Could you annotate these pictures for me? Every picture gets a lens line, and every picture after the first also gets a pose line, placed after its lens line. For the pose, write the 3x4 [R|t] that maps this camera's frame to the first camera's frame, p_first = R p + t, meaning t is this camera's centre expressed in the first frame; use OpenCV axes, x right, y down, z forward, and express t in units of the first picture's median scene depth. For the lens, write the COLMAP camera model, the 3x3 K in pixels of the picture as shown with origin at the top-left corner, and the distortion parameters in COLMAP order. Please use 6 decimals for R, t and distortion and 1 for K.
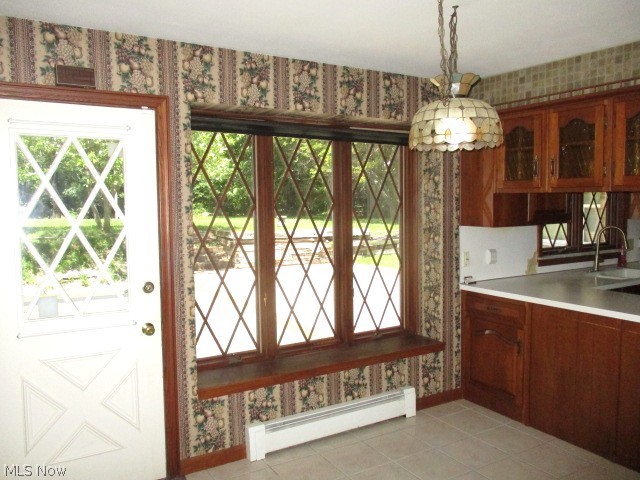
lens RADIAL K [[532.5, 0, 322.0], [0, 532.5, 240.4], [0, 0, 1]] dist [-0.029512, 0.010596]
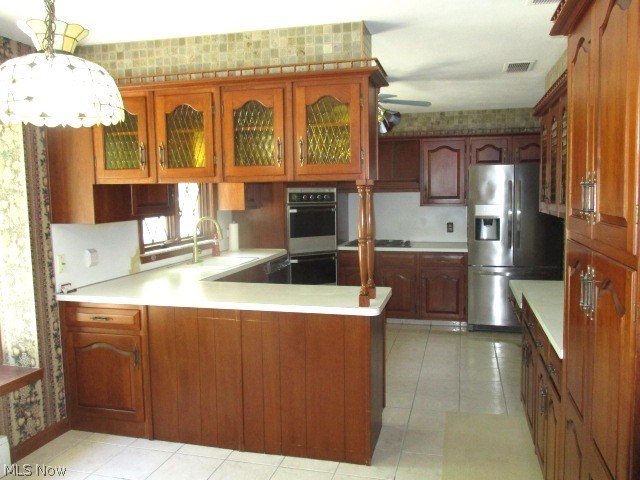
lens RADIAL K [[532.5, 0, 322.5], [0, 532.5, 239.0], [0, 0, 1]] dist [-0.029512, 0.010596]
pose [[0.711055, -0.063537, 0.700259, -0.015902], [0.058562, 0.997800, 0.031070, -0.004943], [-0.700693, 0.018916, 0.713212, 0.123387]]
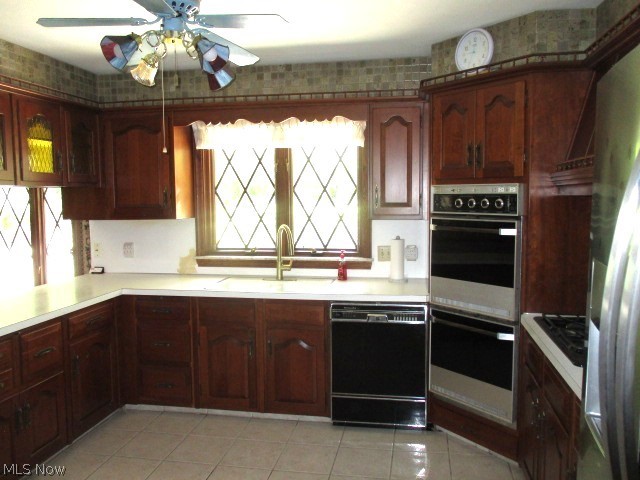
lens RADIAL K [[532.5, 0, 319.7], [0, 532.5, 241.1], [0, 0, 1]] dist [-0.029512, 0.010596]
pose [[0.749513, 0.057429, -0.659494, 1.309819], [-0.046120, 0.998339, 0.034521, -0.039571], [0.660381, 0.004542, 0.750917, 0.507989]]
